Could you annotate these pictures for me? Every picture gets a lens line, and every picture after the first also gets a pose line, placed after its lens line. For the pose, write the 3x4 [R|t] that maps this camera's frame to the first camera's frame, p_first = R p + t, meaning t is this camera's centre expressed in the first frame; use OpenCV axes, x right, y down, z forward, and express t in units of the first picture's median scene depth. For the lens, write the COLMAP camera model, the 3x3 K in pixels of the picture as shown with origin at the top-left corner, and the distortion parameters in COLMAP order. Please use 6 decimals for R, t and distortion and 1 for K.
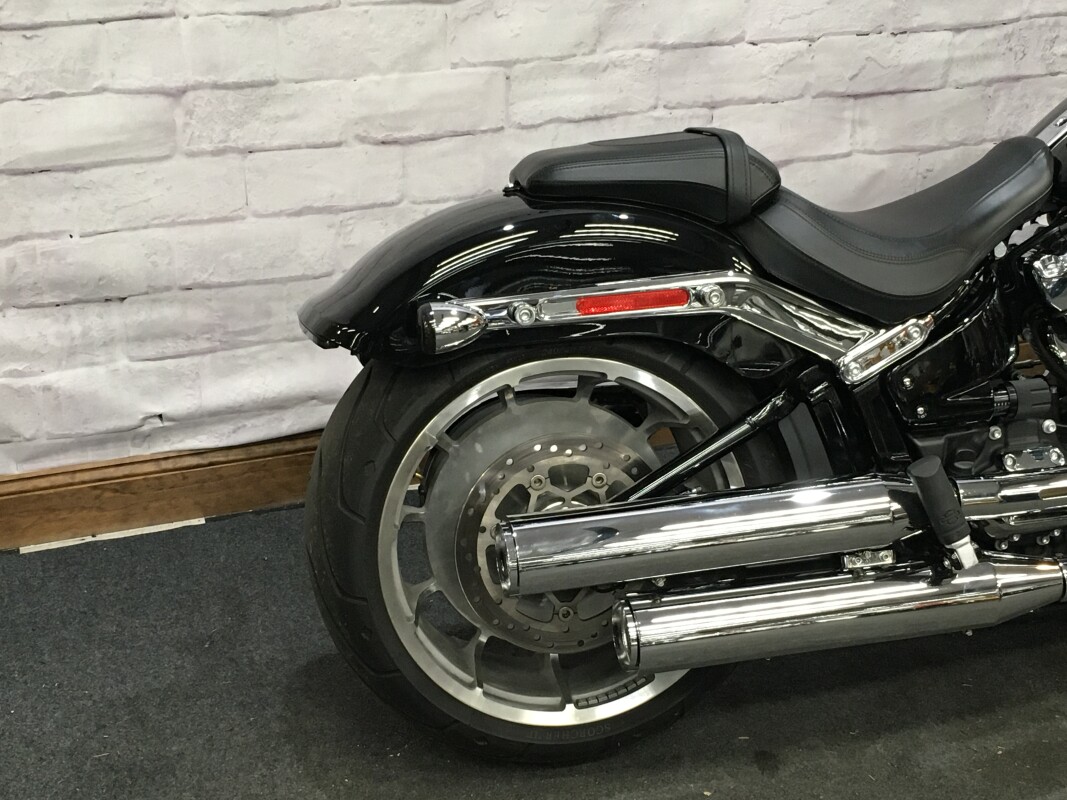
lens RADIAL K [[1721.2, 0, 533.2], [0, 1721.2, 401.8], [0, 0, 1]] dist [0.059931, 0.000000]
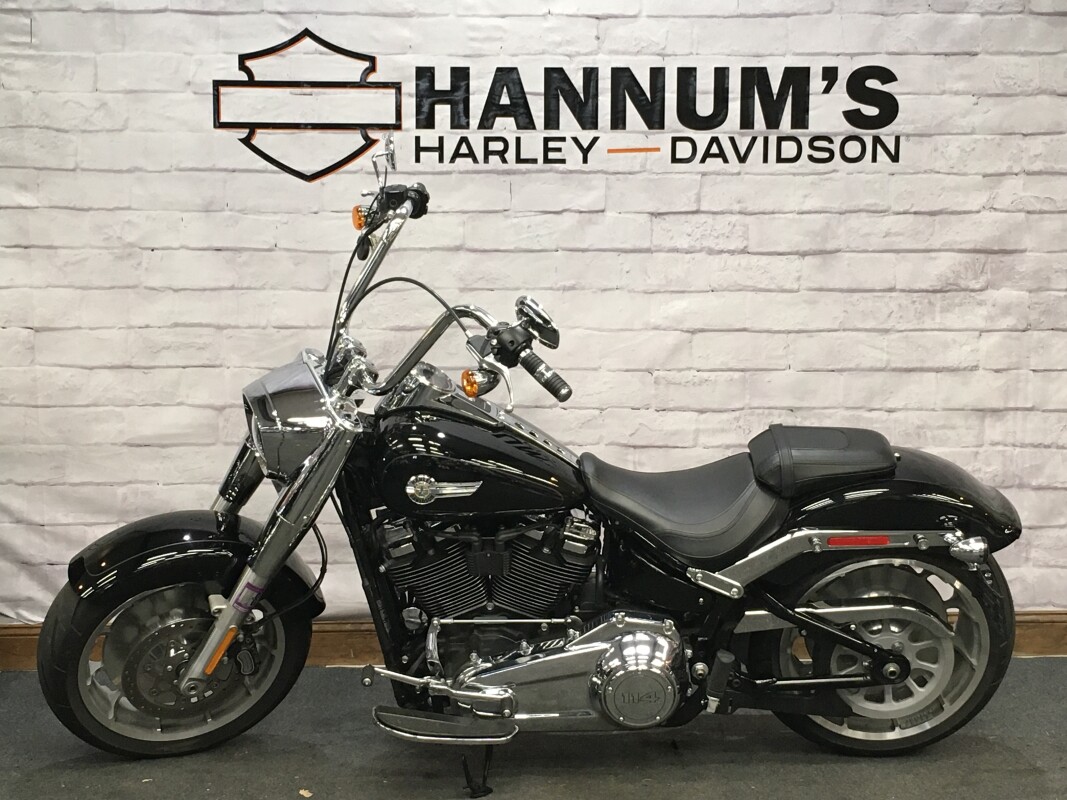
lens RADIAL K [[1767.5, 0, 533.8], [0, 1767.5, 399.5], [0, 0, 1]] dist [0.031311, 0.000000]
pose [[0.961095, 0.050036, -0.271649, 0.572688], [-0.128326, 0.951764, -0.278709, 0.268689], [0.244601, 0.302725, 0.921156, -0.593972]]
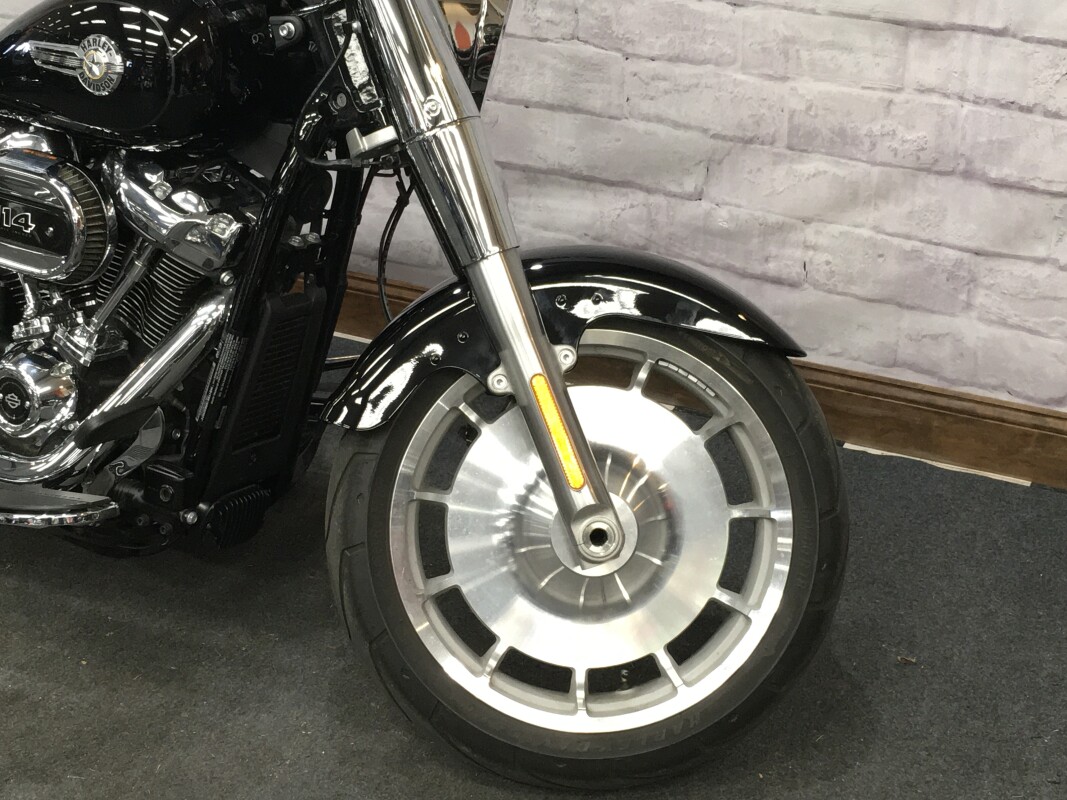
lens RADIAL K [[1721.2, 0, 532.1], [0, 1721.2, 401.6], [0, 0, 1]] dist [0.059931, 0.000000]
pose [[0.726870, 0.338361, -0.597639, 0.983829], [-0.299969, 0.939231, 0.166924, -0.174631], [0.617801, 0.057942, 0.784197, 0.323883]]
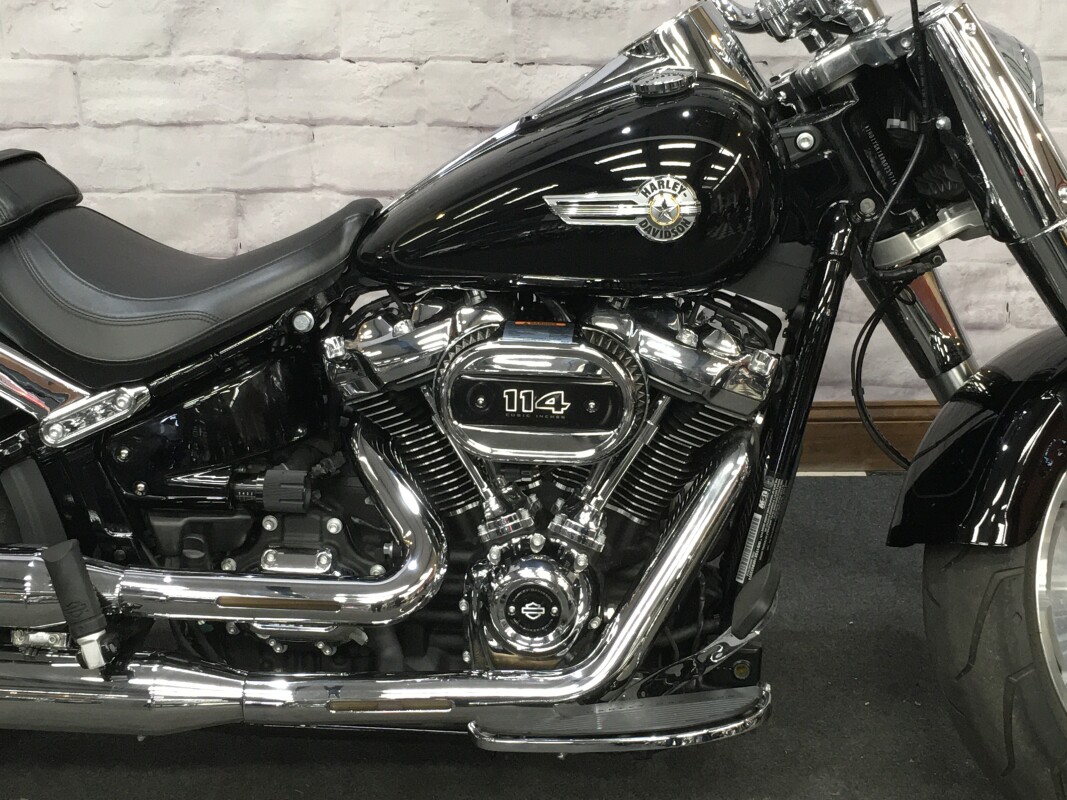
lens RADIAL K [[1721.2, 0, 533.2], [0, 1721.2, 398.5], [0, 0, 1]] dist [0.059931, 0.000000]
pose [[0.947305, 0.142653, -0.286816, 0.519085], [-0.136087, 0.989772, 0.042809, -0.083029], [0.289990, -0.001522, 0.957029, 0.147907]]
